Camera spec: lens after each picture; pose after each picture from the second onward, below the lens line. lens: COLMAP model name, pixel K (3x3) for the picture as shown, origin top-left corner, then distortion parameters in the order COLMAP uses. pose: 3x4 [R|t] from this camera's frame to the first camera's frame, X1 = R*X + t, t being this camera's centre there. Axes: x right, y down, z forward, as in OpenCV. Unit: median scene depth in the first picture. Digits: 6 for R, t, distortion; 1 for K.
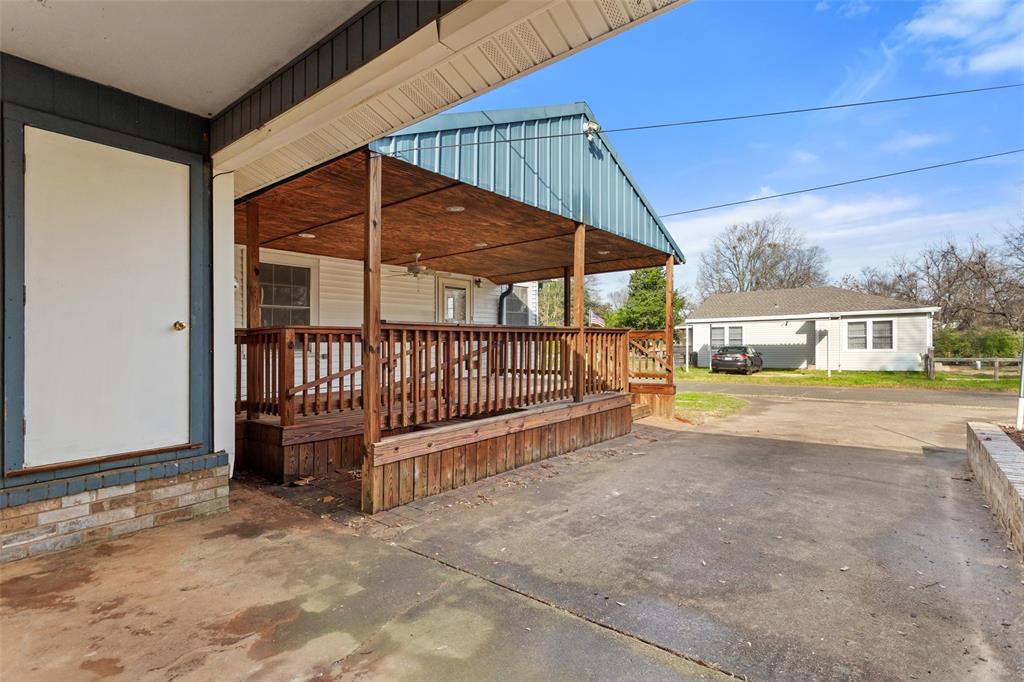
lens RADIAL K [[496.0, 0, 510.3], [0, 496.0, 343.3], [0, 0, 1]] dist [0.005578, -0.001195]
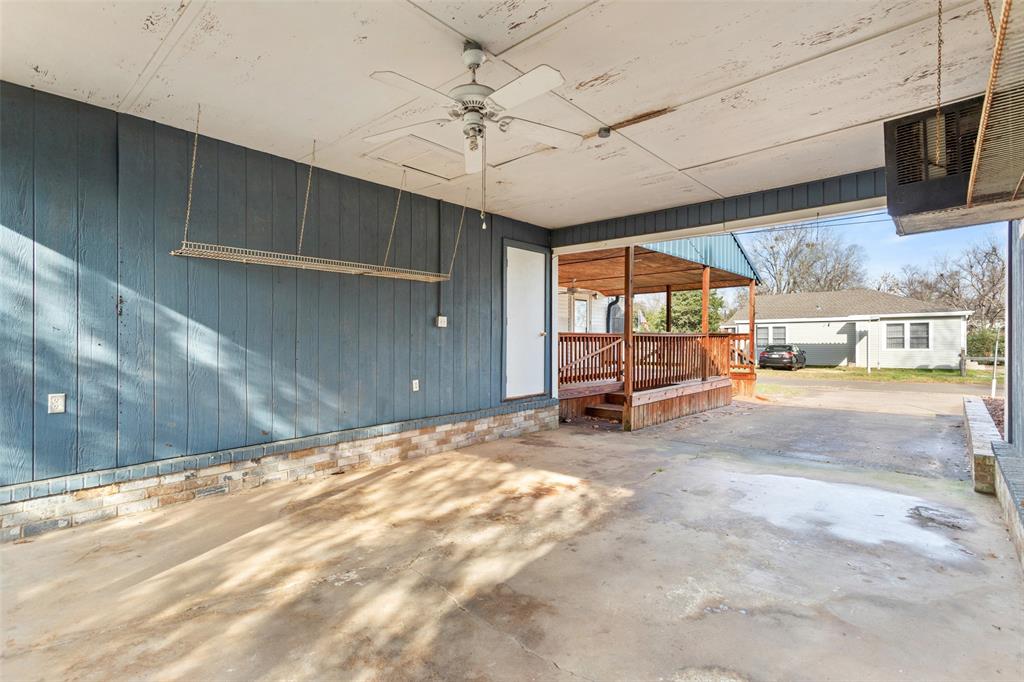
lens RADIAL K [[496.0, 0, 513.3], [0, 496.0, 340.3], [0, 0, 1]] dist [0.005578, -0.001195]
pose [[0.998833, 0.007567, -0.047697, -0.093196], [-0.007503, 0.999971, 0.001528, -0.001613], [0.047707, -0.001169, 0.998861, -0.138528]]
